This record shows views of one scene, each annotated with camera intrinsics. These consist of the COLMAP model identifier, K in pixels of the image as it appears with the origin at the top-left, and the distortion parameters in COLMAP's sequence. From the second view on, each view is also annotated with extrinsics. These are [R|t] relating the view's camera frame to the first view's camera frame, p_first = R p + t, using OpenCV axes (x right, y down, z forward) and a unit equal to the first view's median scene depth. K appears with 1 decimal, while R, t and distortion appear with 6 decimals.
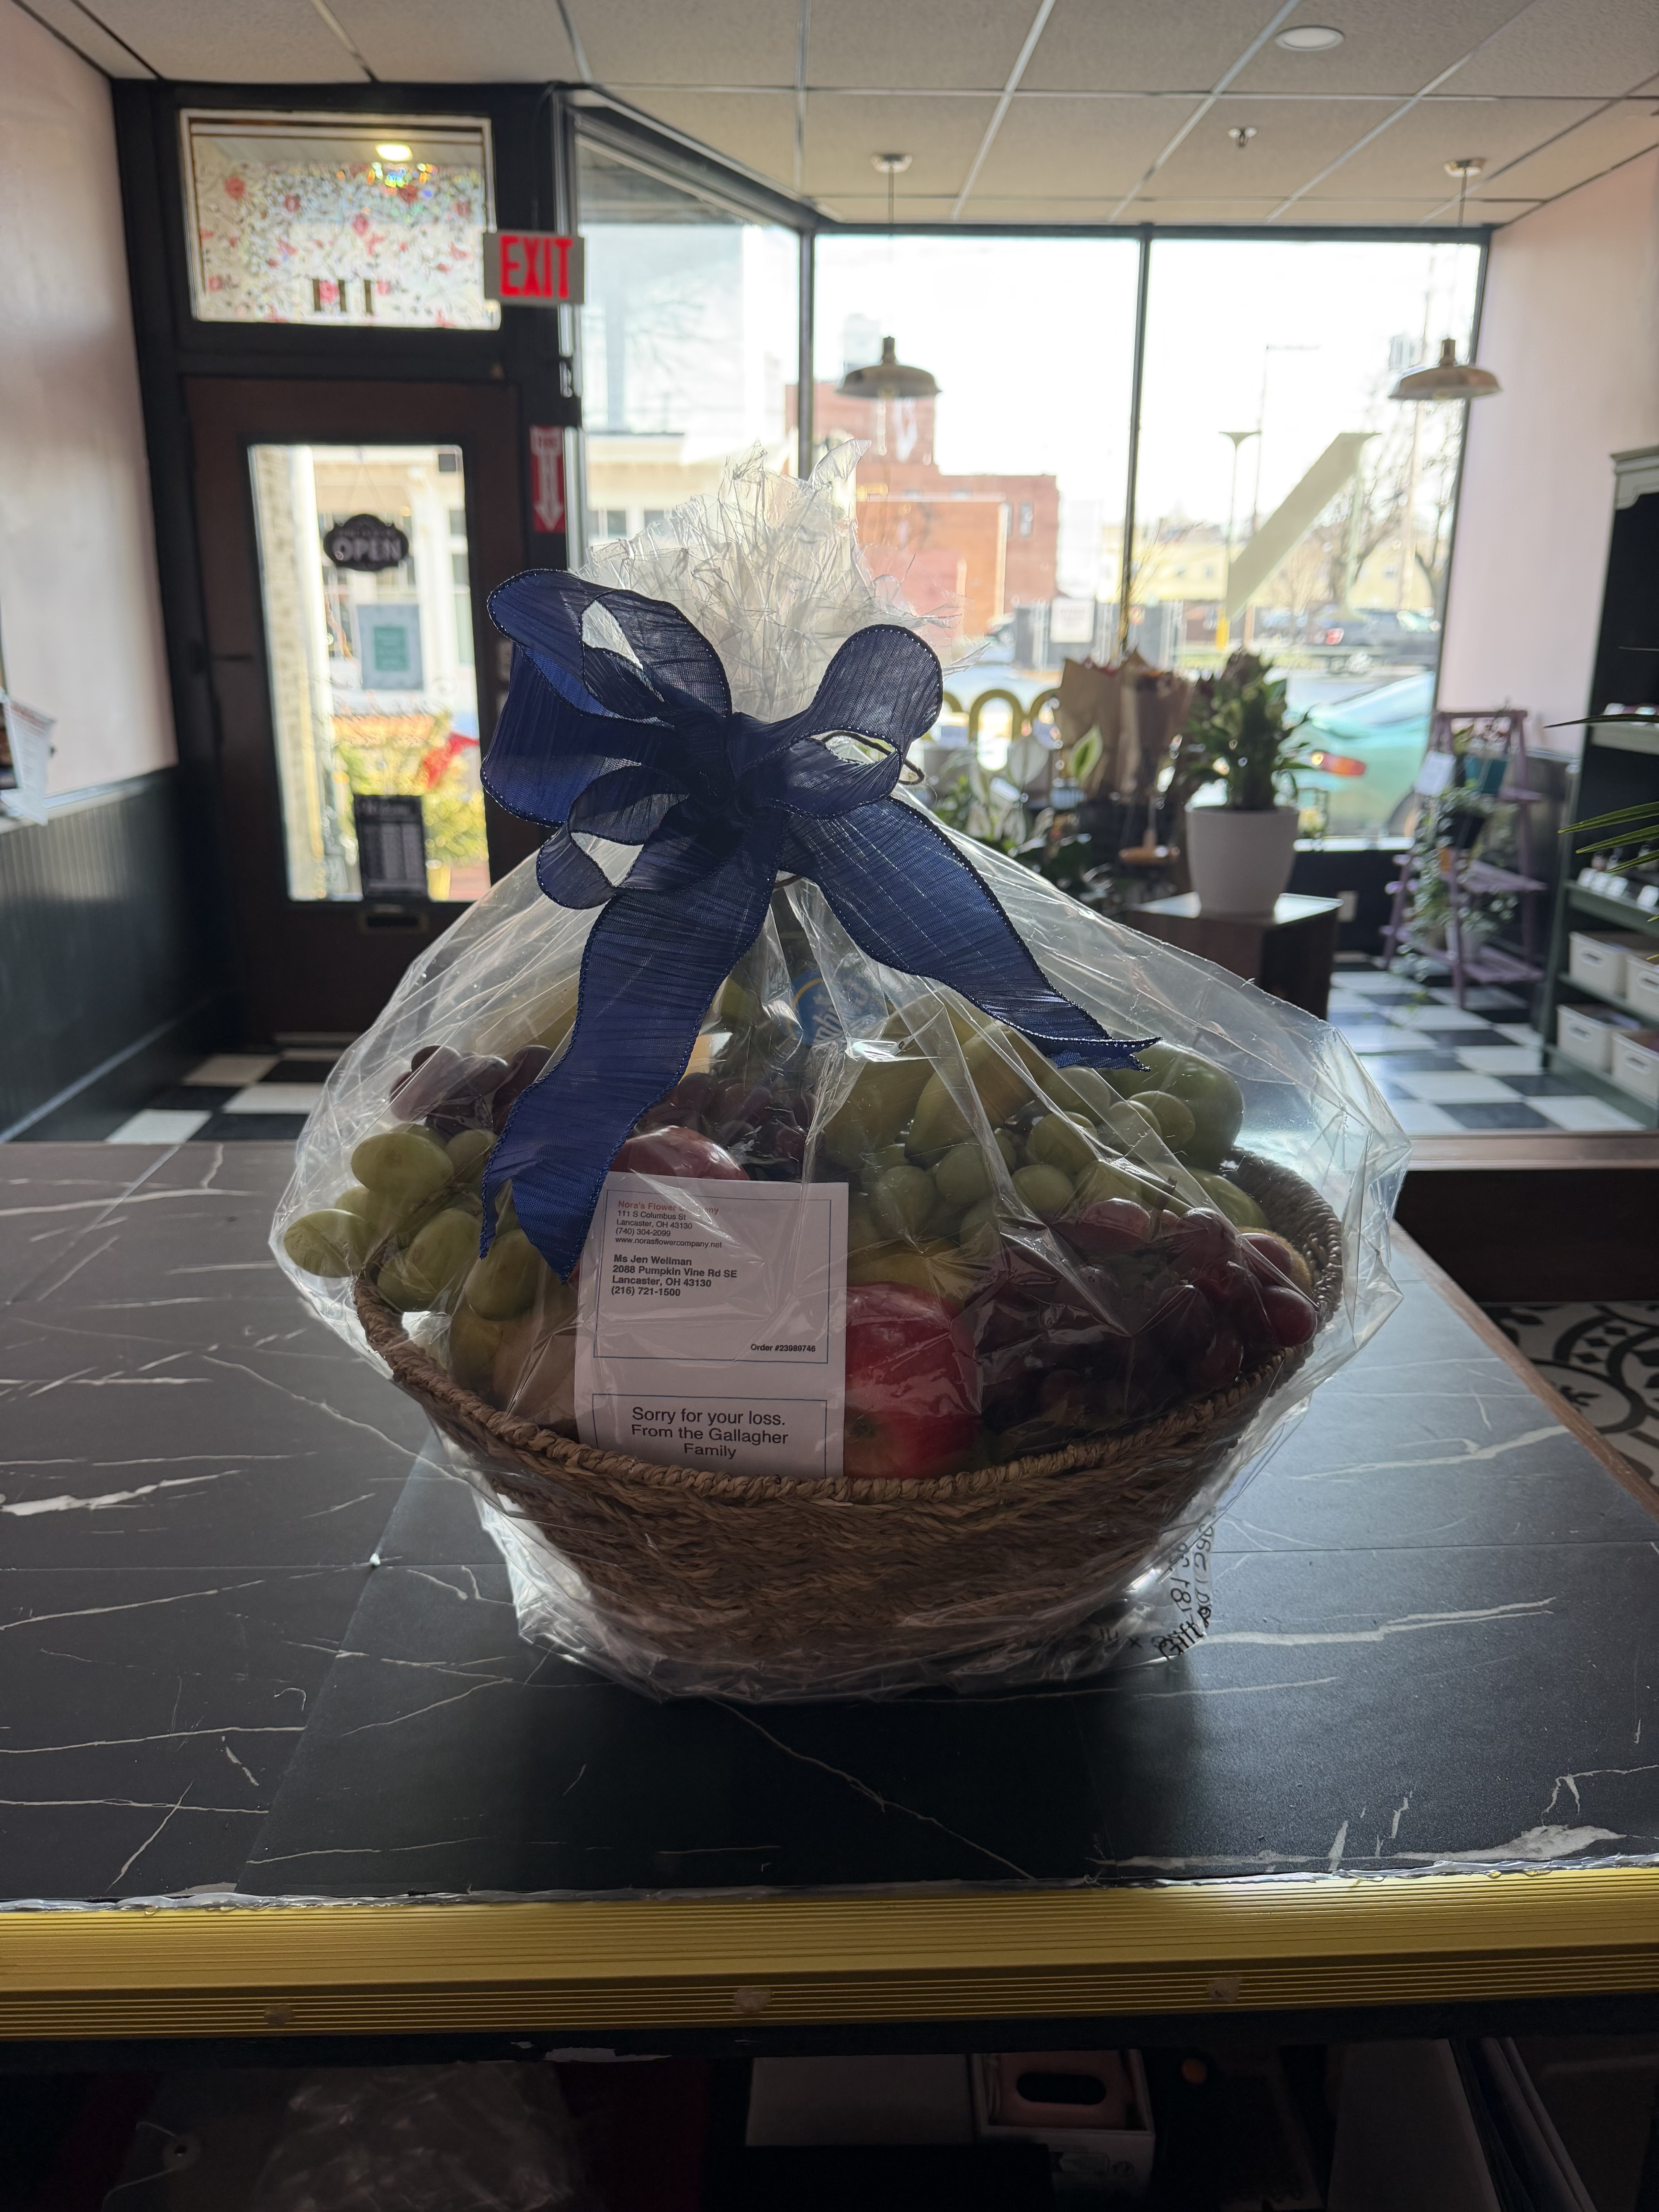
lens RADIAL K [[1643.3, 0, 759.0], [0, 1643.3, 1123.7], [0, 0, 1]] dist [-0.030183, 0.005560]
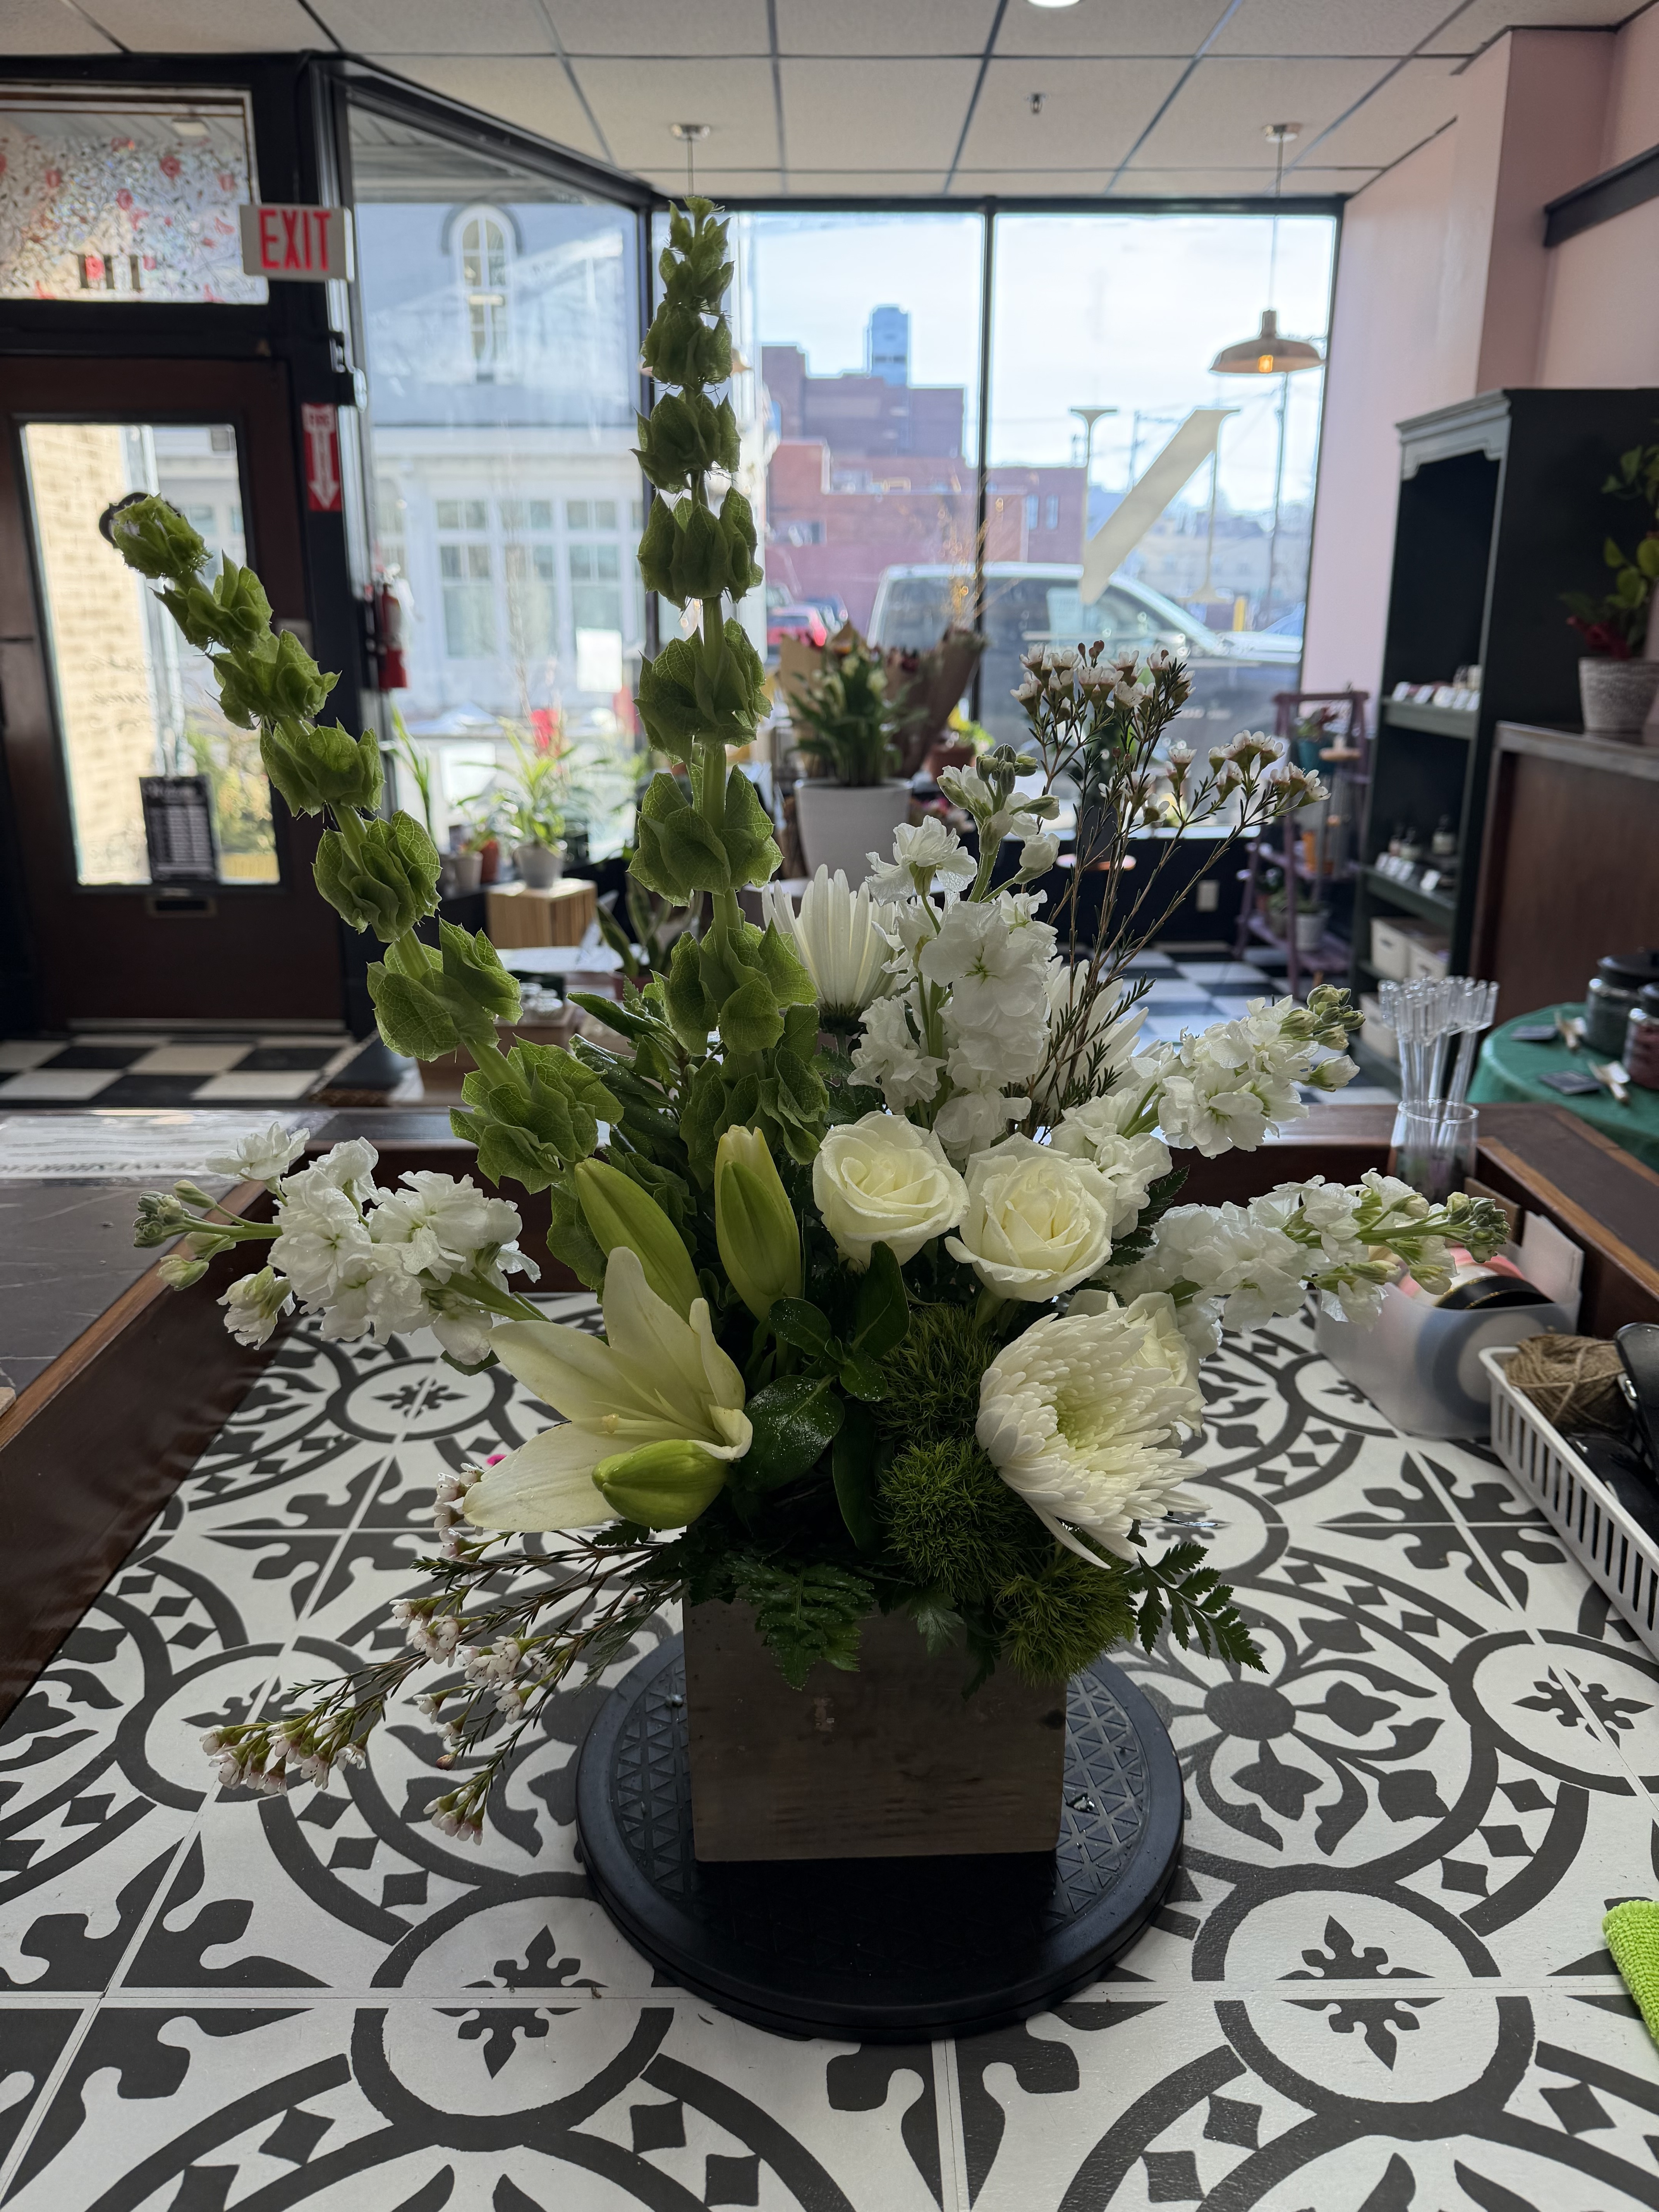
lens RADIAL K [[1643.3, 0, 831.3], [0, 1643.3, 1107.6], [0, 0, 1]] dist [-0.030183, 0.005560]
pose [[0.999847, 0.005202, -0.016723, 0.195921], [-0.005331, 0.999956, -0.007679, 0.003665], [0.016682, 0.007767, 0.999831, 0.026492]]
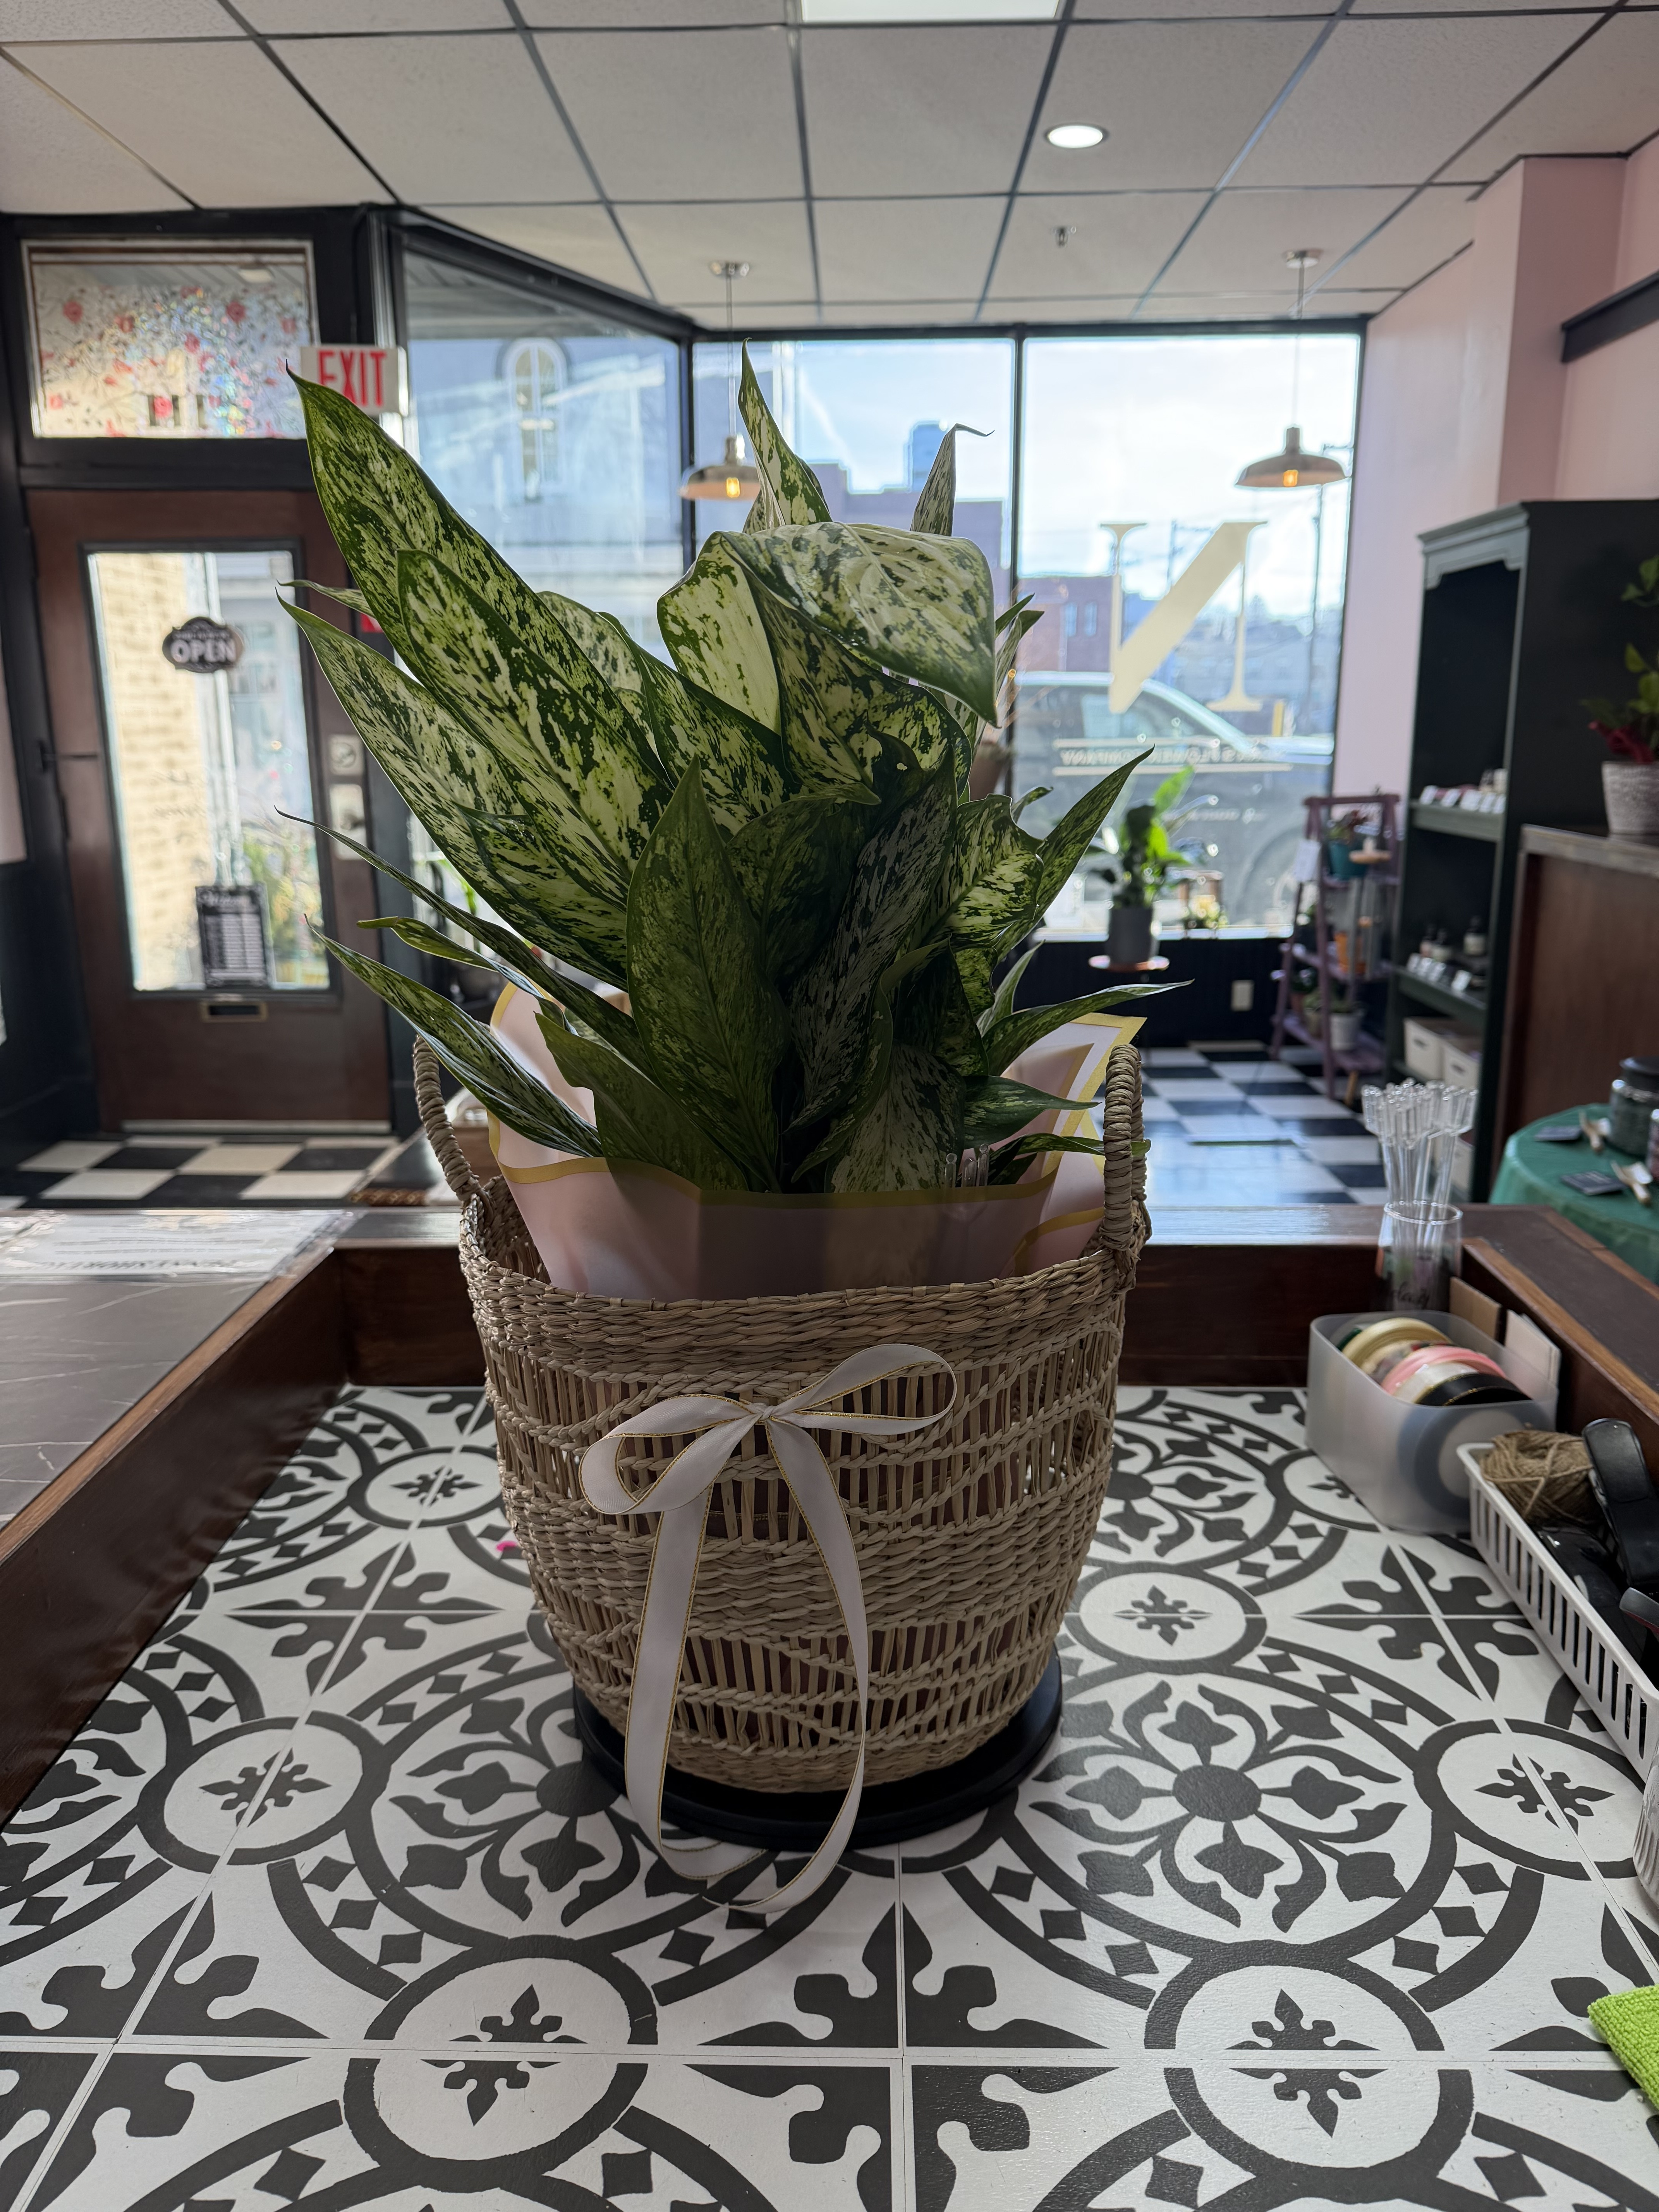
lens RADIAL K [[1643.3, 0, 814.3], [0, 1643.3, 1118.2], [0, 0, 1]] dist [-0.030183, 0.005560]
pose [[0.998467, 0.002862, -0.055283, 0.203355], [-0.006262, 0.998092, -0.061432, 0.003399], [0.055002, 0.061684, 0.996579, 0.015411]]
